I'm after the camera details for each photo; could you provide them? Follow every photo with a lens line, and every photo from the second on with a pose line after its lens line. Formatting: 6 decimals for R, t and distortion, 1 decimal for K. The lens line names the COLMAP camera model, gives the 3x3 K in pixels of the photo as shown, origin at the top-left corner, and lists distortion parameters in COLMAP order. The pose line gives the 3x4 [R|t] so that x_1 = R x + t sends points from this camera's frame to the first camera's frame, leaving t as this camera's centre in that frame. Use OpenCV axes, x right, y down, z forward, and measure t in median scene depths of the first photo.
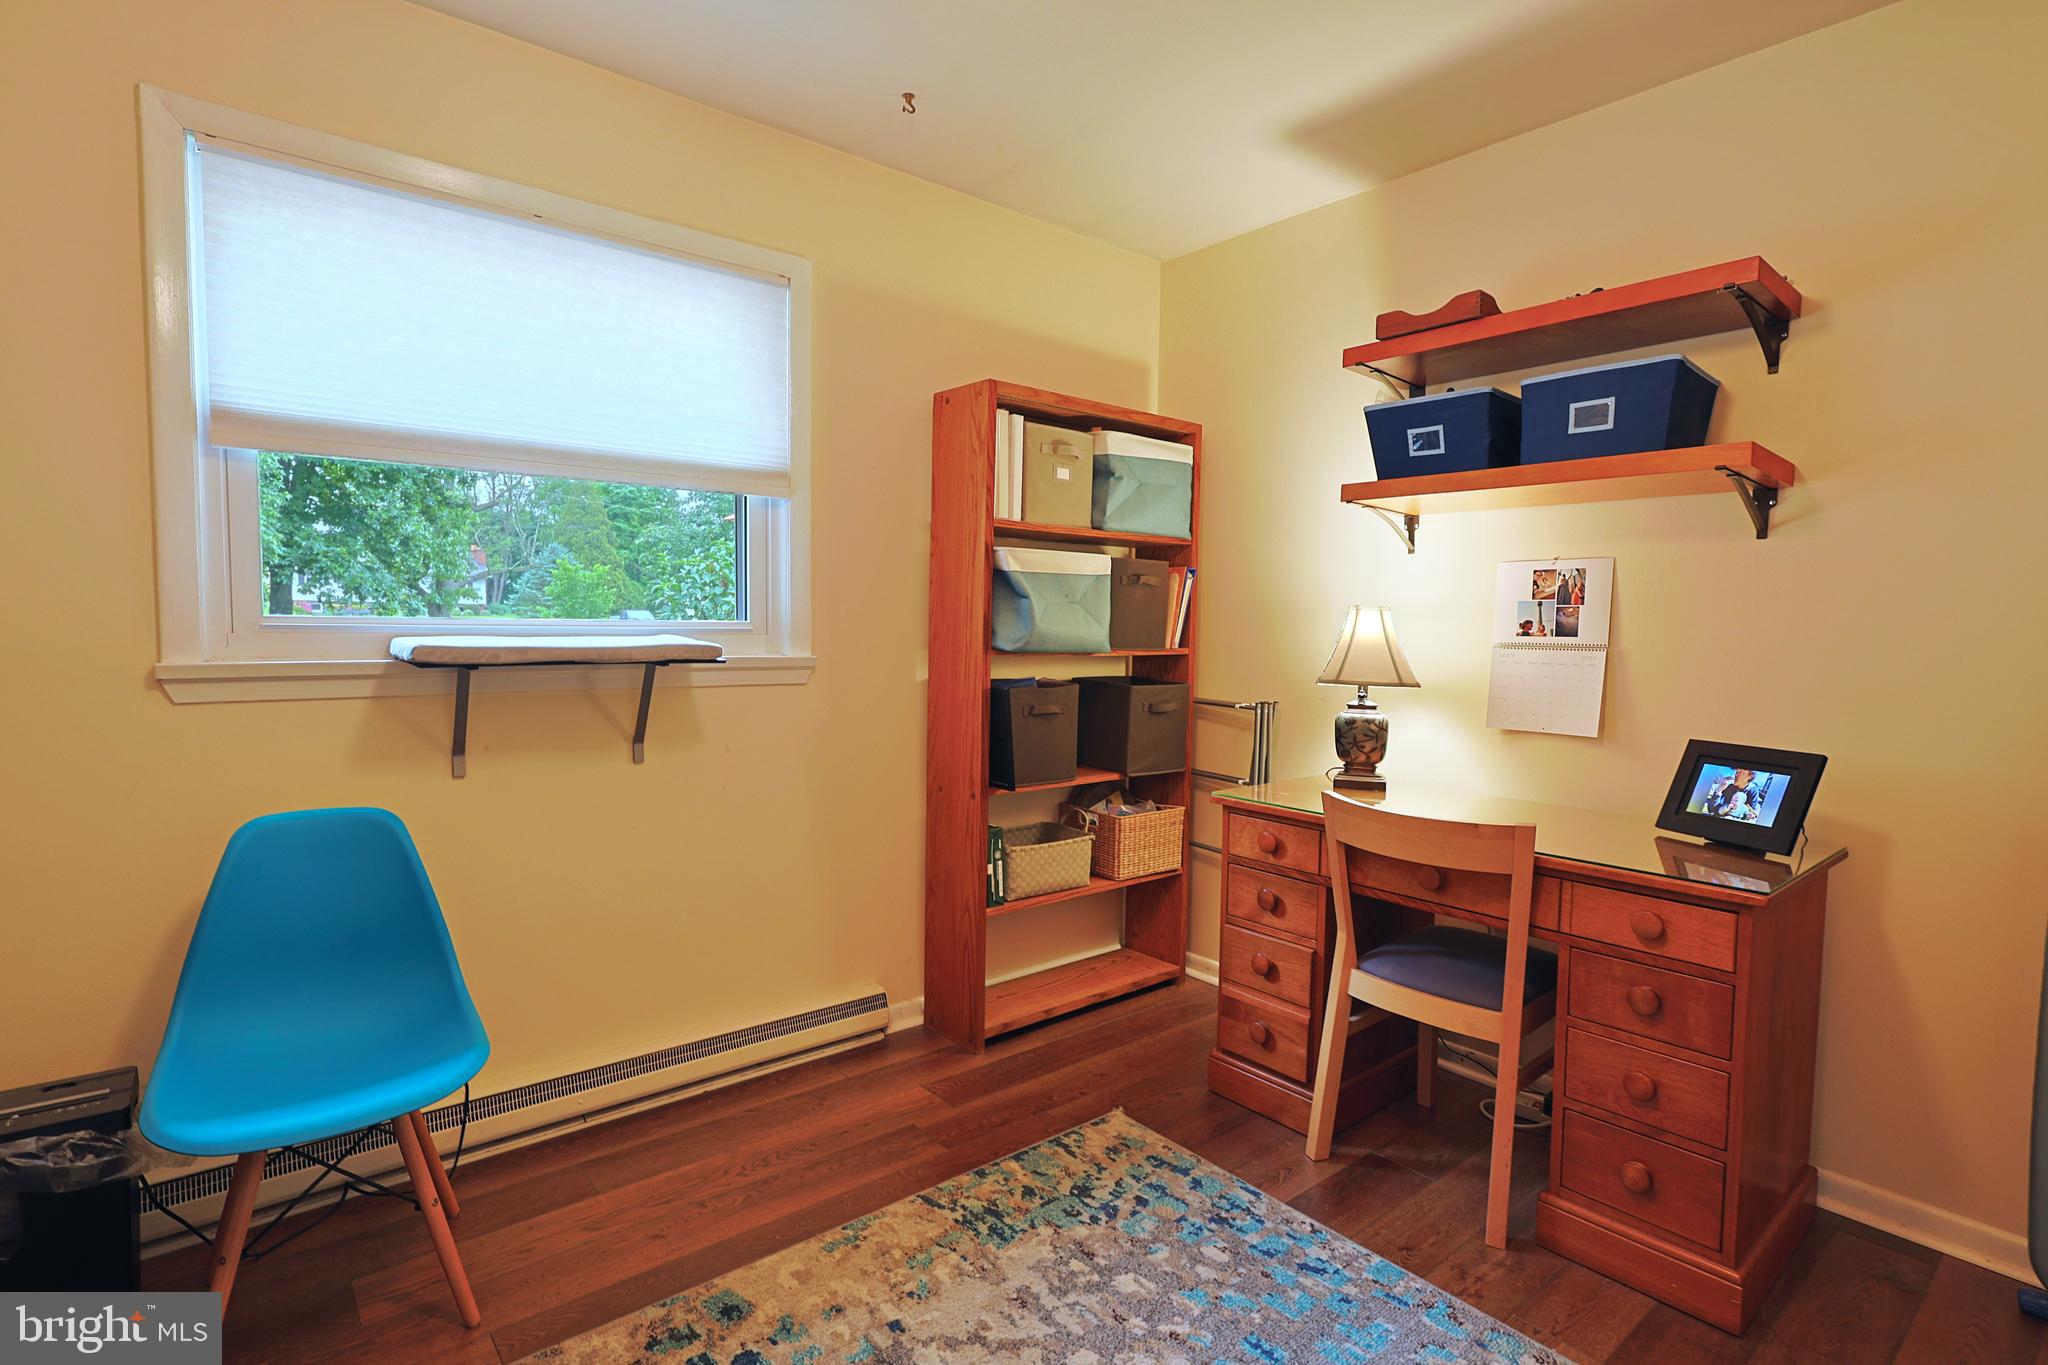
lens RADIAL K [[1003.2, 0, 1028.3], [0, 1003.2, 685.3], [0, 0, 1]] dist [-0.002943, 0.002536]
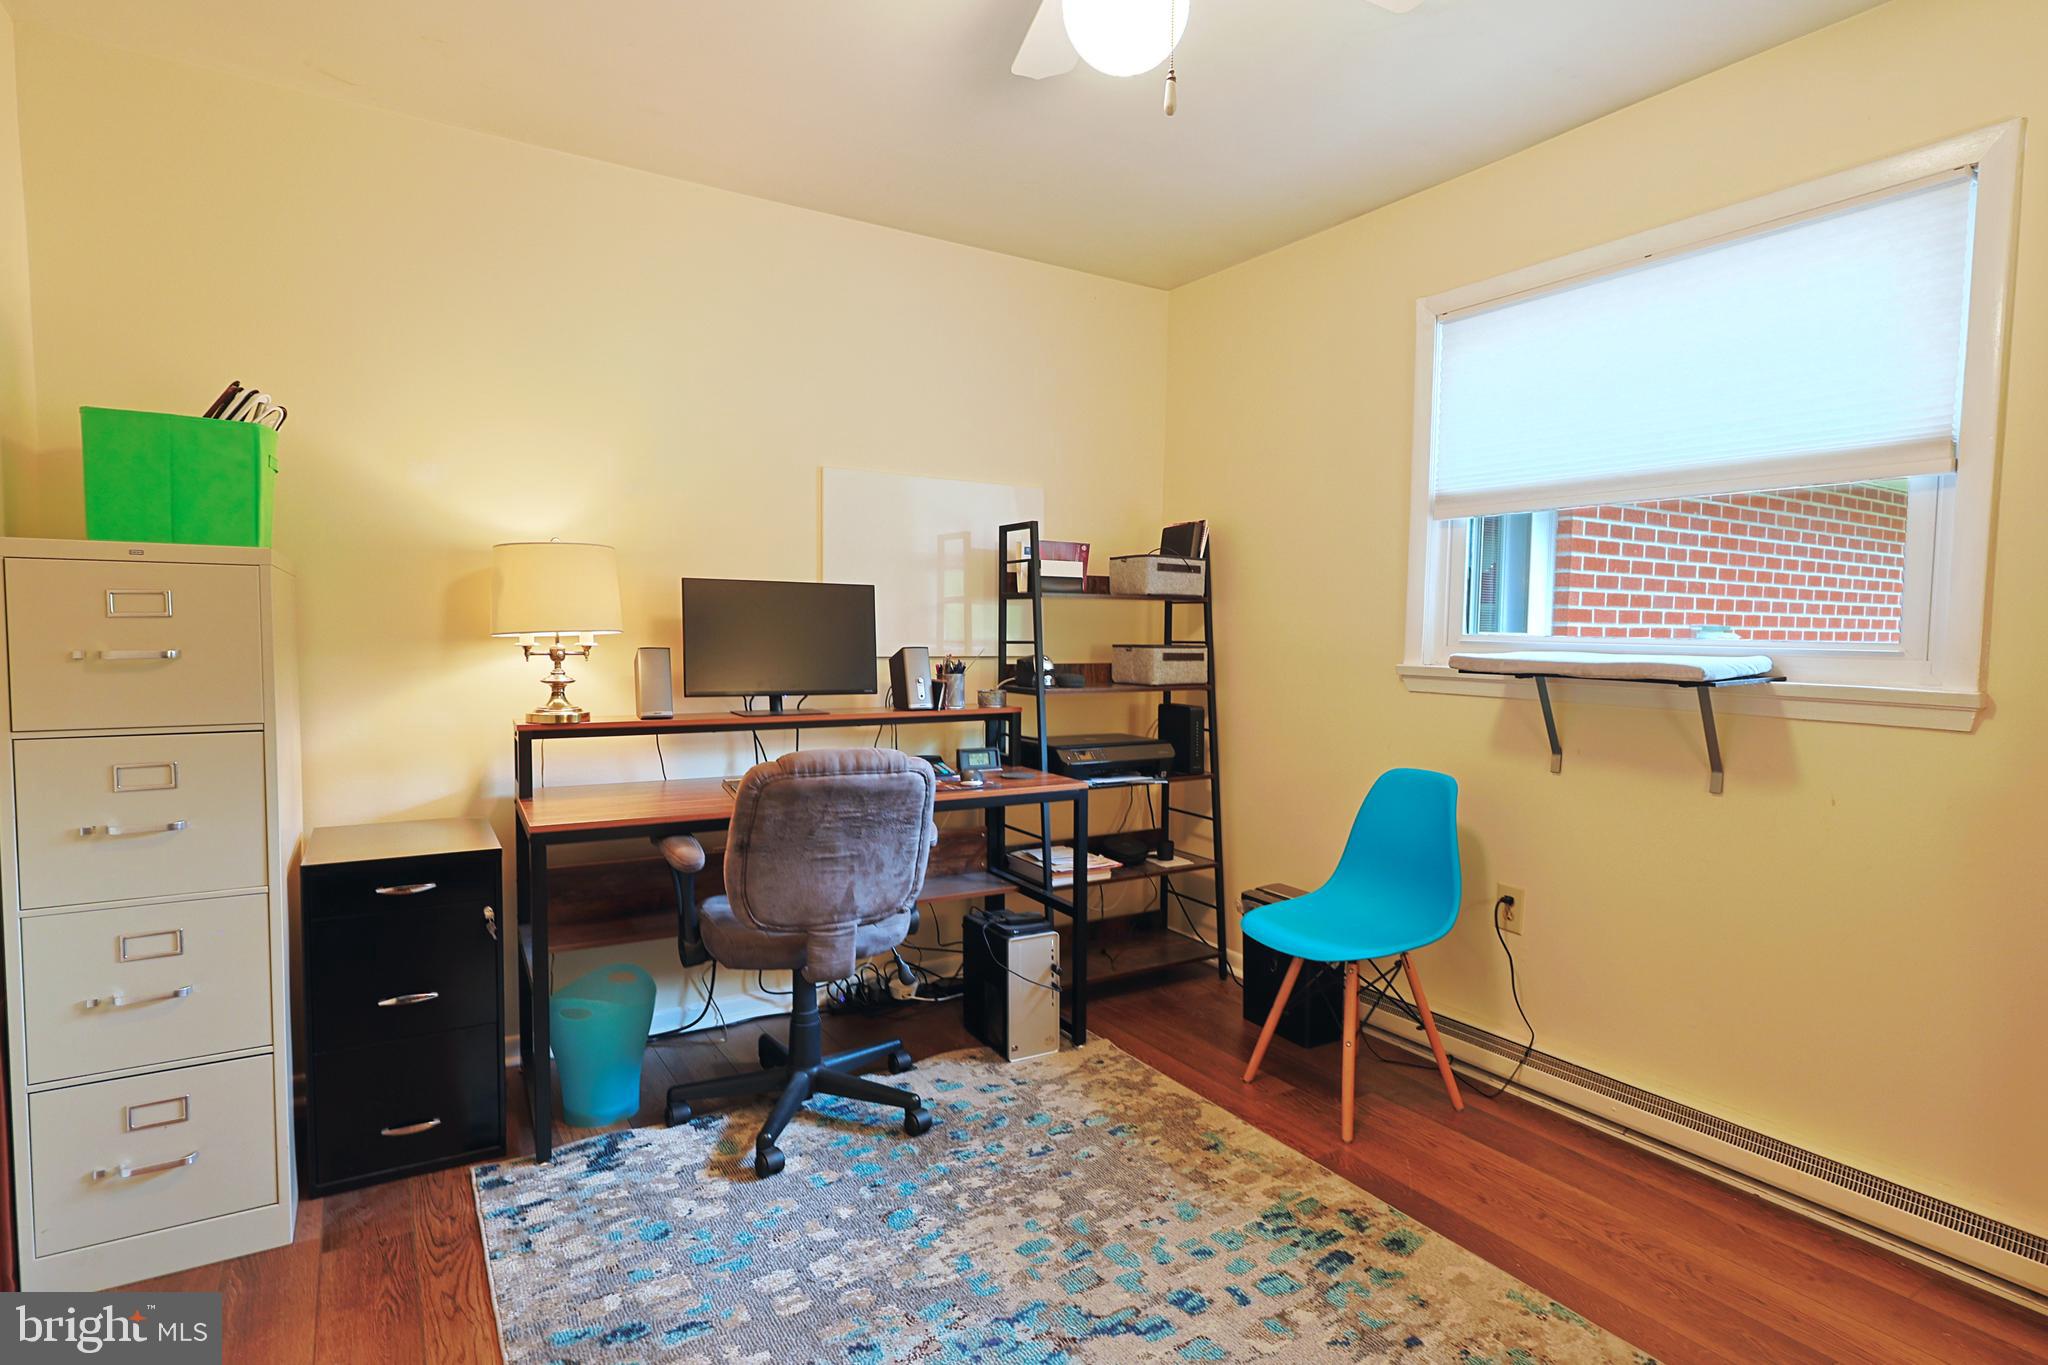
lens RADIAL K [[1003.2, 0, 1028.3], [0, 1003.2, 685.3], [0, 0, 1]] dist [-0.002943, 0.002536]
pose [[-0.110053, 0.043449, -0.992976, 0.707809], [-0.081798, 0.995259, 0.052615, -0.022476], [0.990554, 0.087014, -0.105977, 0.550437]]
